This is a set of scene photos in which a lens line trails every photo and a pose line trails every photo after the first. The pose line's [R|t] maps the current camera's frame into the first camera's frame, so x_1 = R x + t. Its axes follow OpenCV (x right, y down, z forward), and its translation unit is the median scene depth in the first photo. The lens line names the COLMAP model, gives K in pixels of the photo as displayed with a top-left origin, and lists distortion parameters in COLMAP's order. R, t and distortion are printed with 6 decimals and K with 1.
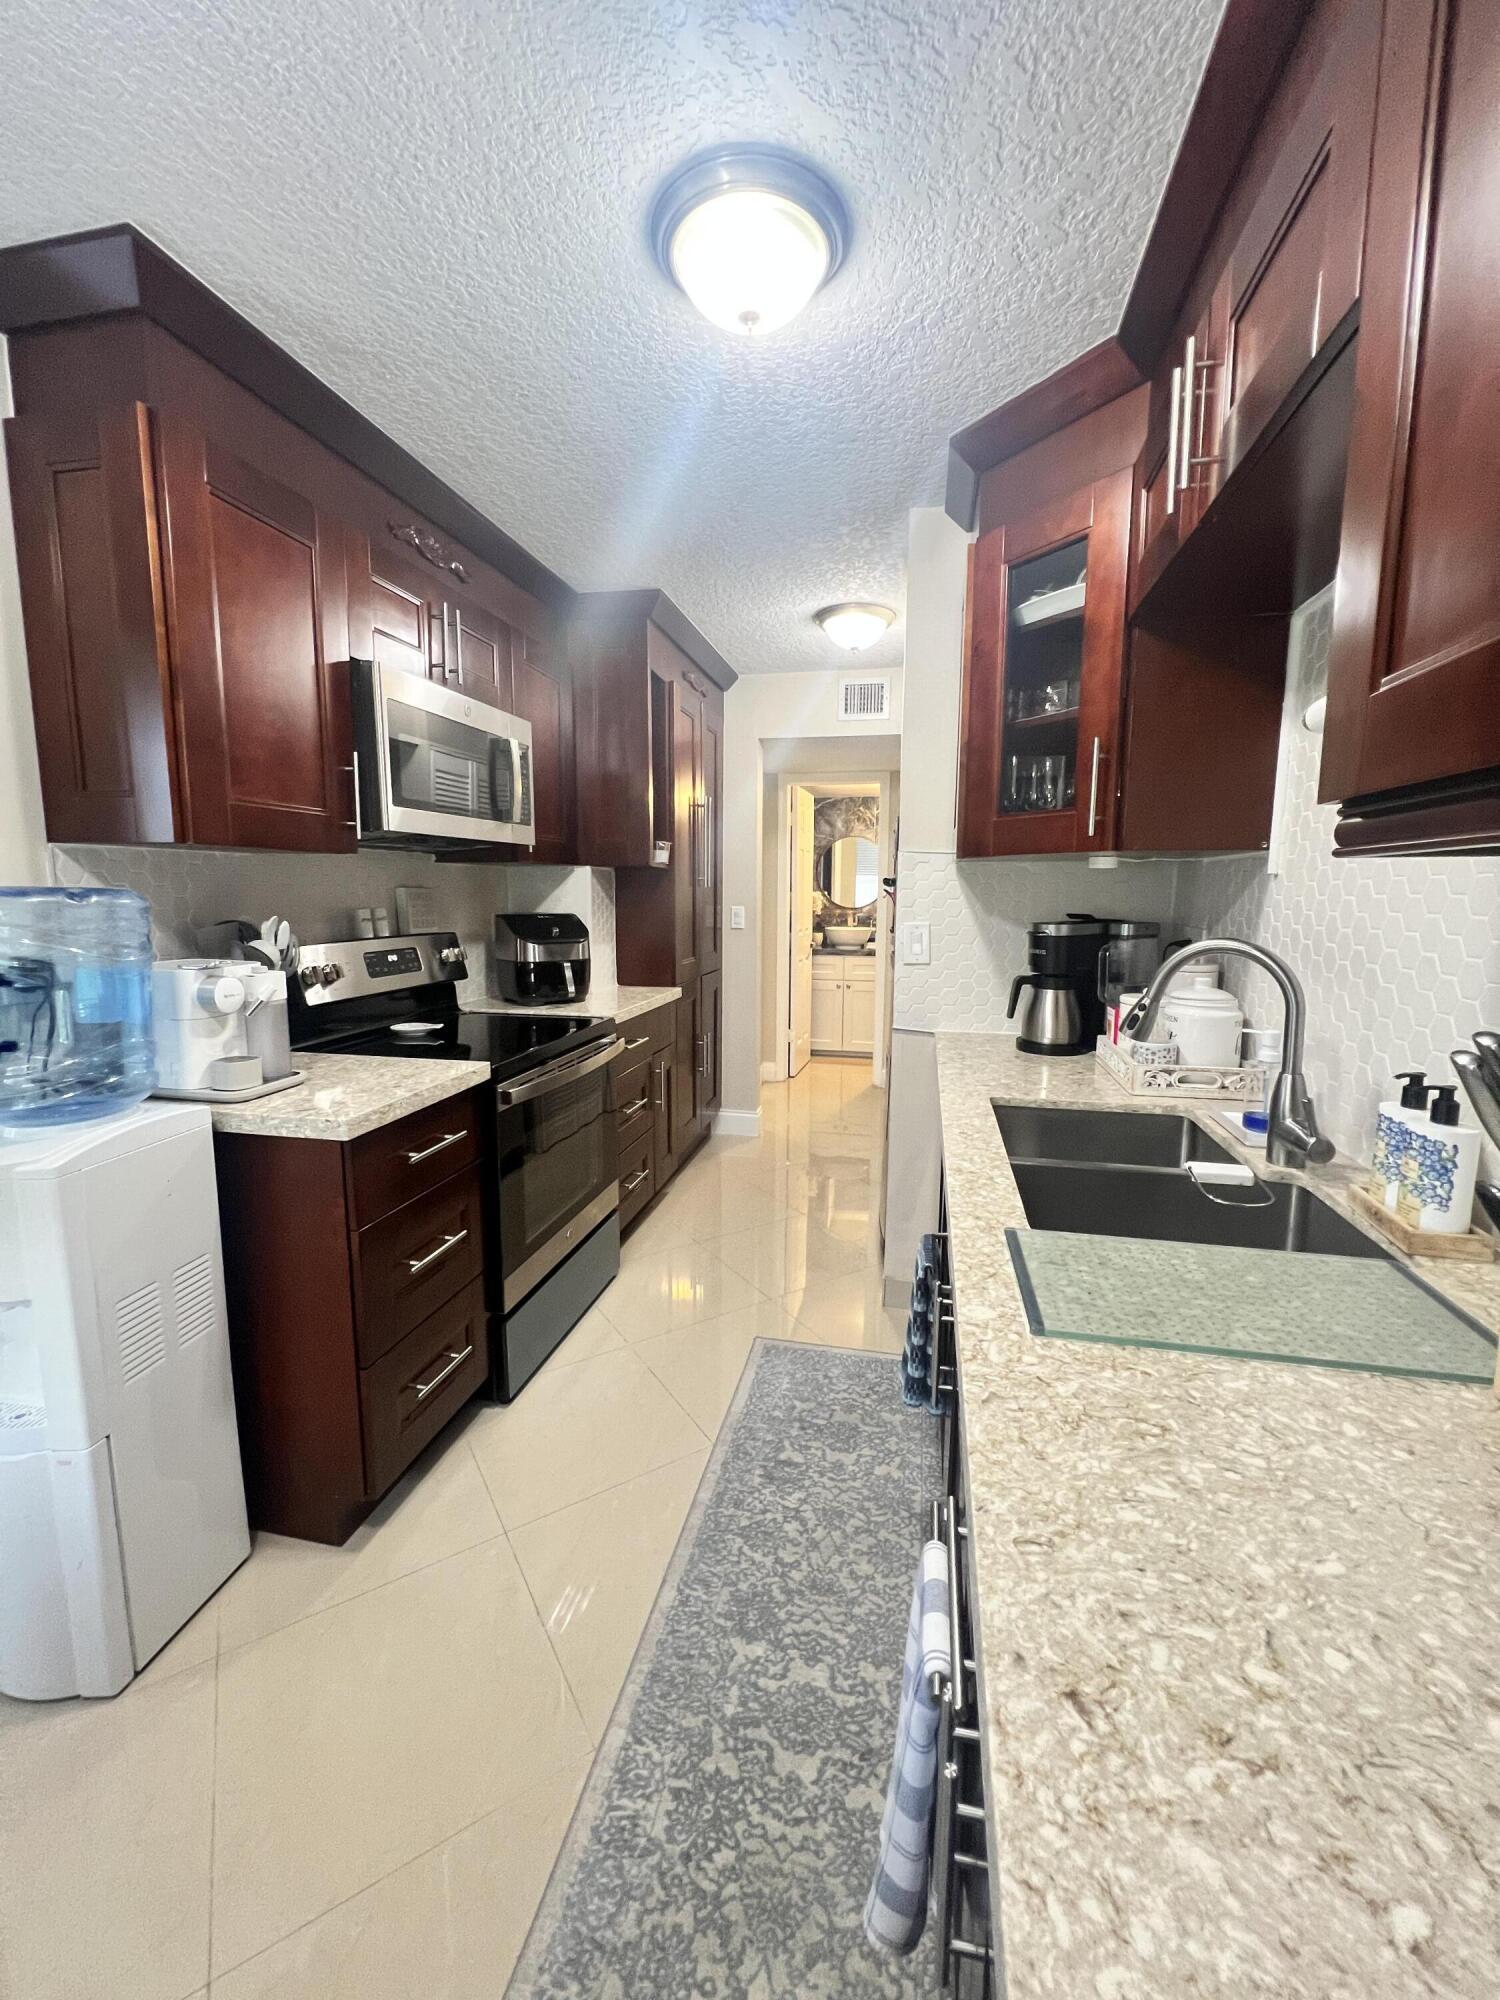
lens RADIAL K [[796.9, 0, 754.9], [0, 796.9, 994.9], [0, 0, 1]] dist [-0.002477, 0.000489]
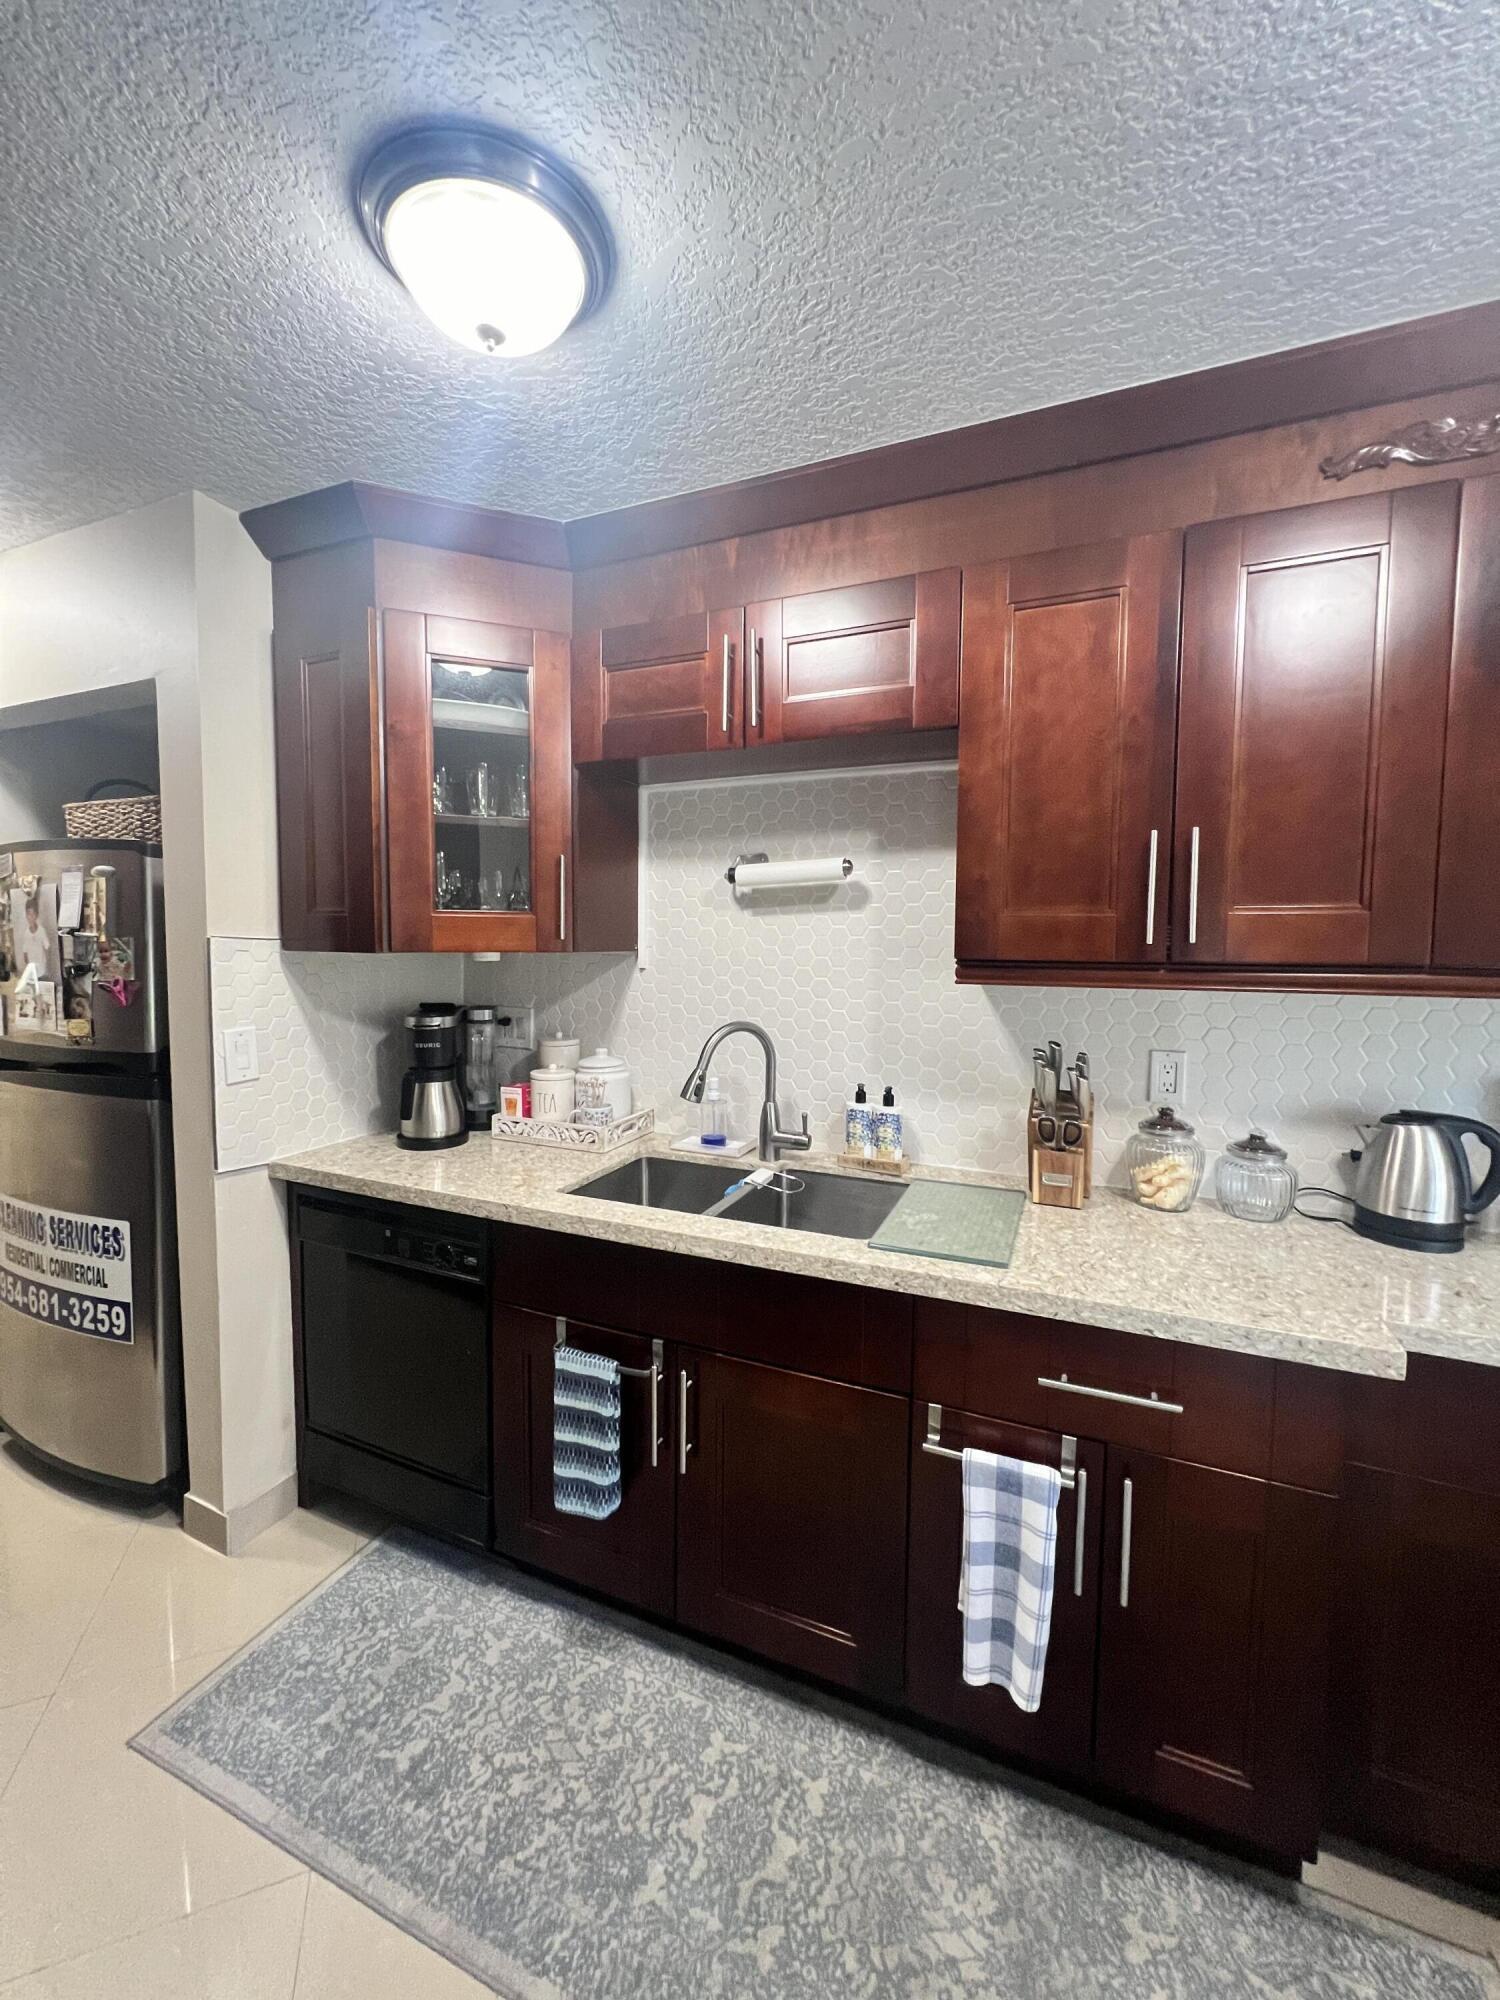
lens RADIAL K [[796.9, 0, 754.9], [0, 796.9, 994.9], [0, 0, 1]] dist [-0.002477, 0.000489]
pose [[0.193675, -0.072641, 0.978373, -0.757289], [0.120191, 0.991500, 0.049823, -0.170540], [-0.973676, 0.107942, 0.200760, 0.602119]]
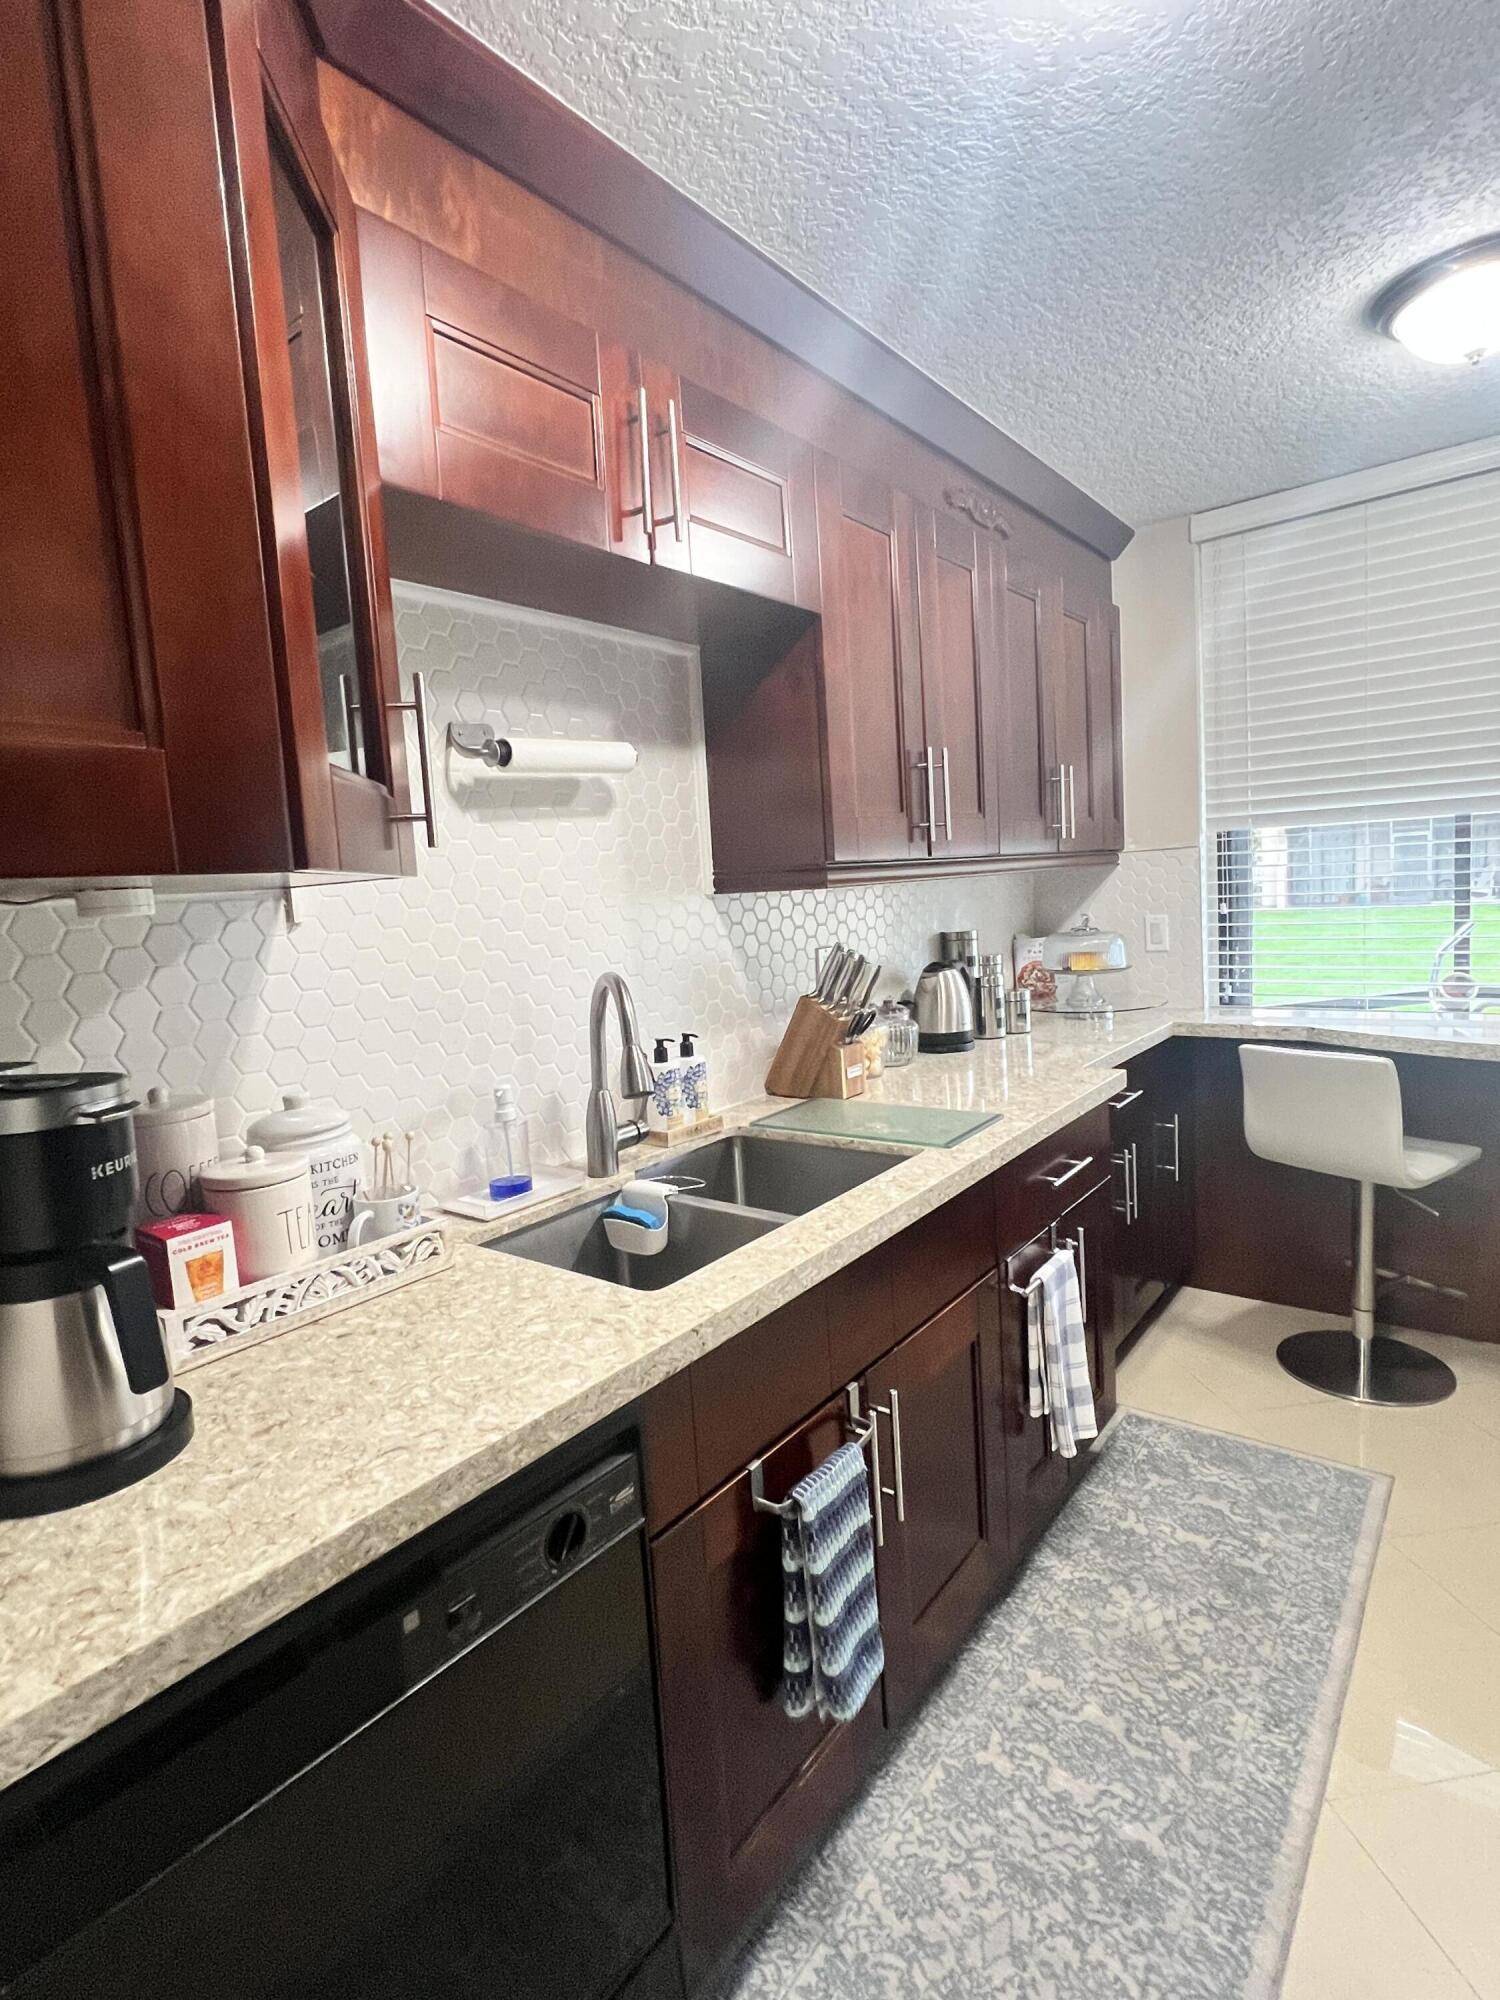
lens RADIAL K [[1000.4, 0, 747.2], [0, 1000.4, 991.6], [0, 0, 1]] dist [-0.005089, 0.000860]
pose [[-0.897800, 0.005763, 0.440367, -0.096559], [0.115040, 0.968267, 0.221866, -0.273095], [-0.425114, 0.249851, -0.869973, 1.809569]]
